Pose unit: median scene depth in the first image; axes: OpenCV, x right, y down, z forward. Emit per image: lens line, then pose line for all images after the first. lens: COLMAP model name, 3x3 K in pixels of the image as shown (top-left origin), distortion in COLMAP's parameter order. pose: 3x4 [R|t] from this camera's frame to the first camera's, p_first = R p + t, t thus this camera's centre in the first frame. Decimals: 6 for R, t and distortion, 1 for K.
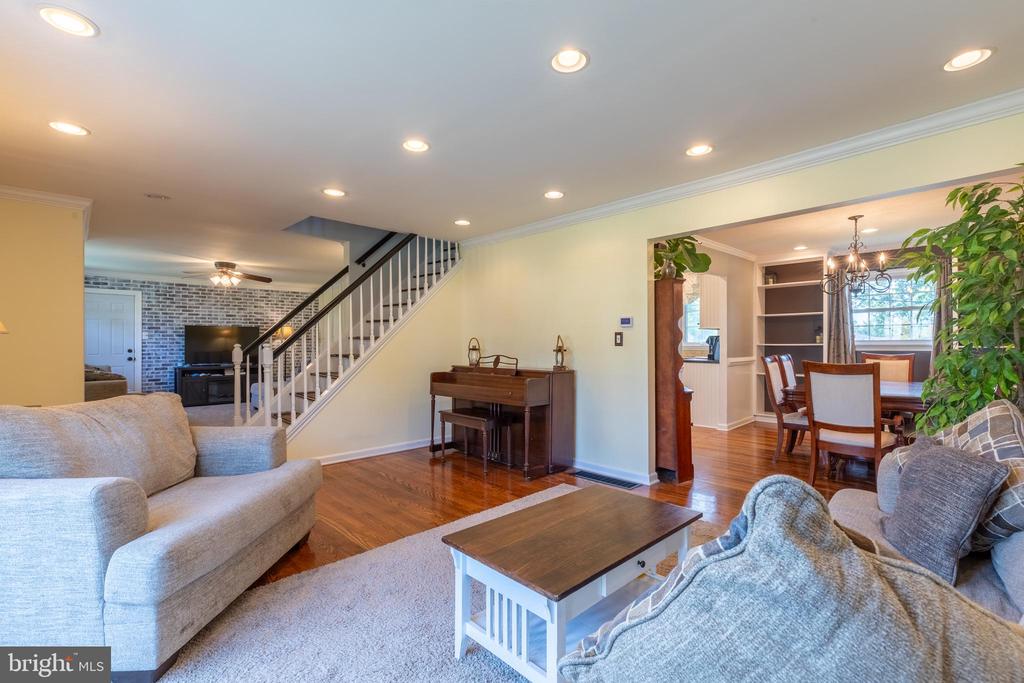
lens RADIAL K [[456.6, 0, 515.7], [0, 456.6, 342.3], [0, 0, 1]] dist [0.000112, 0.000362]
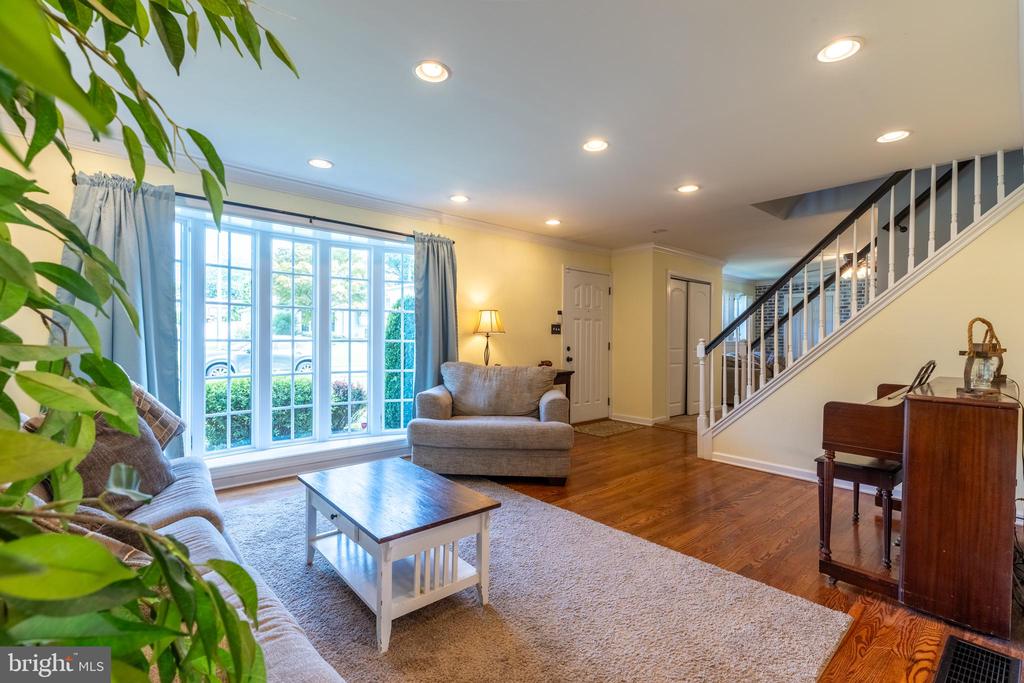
lens RADIAL K [[456.6, 0, 515.7], [0, 456.6, 342.3], [0, 0, 1]] dist [0.000112, 0.000362]
pose [[-0.054852, 0.011495, -0.998428, 0.599366], [0.003880, 0.999929, 0.011299, 0.001074], [0.998487, -0.003254, -0.054893, 0.636969]]
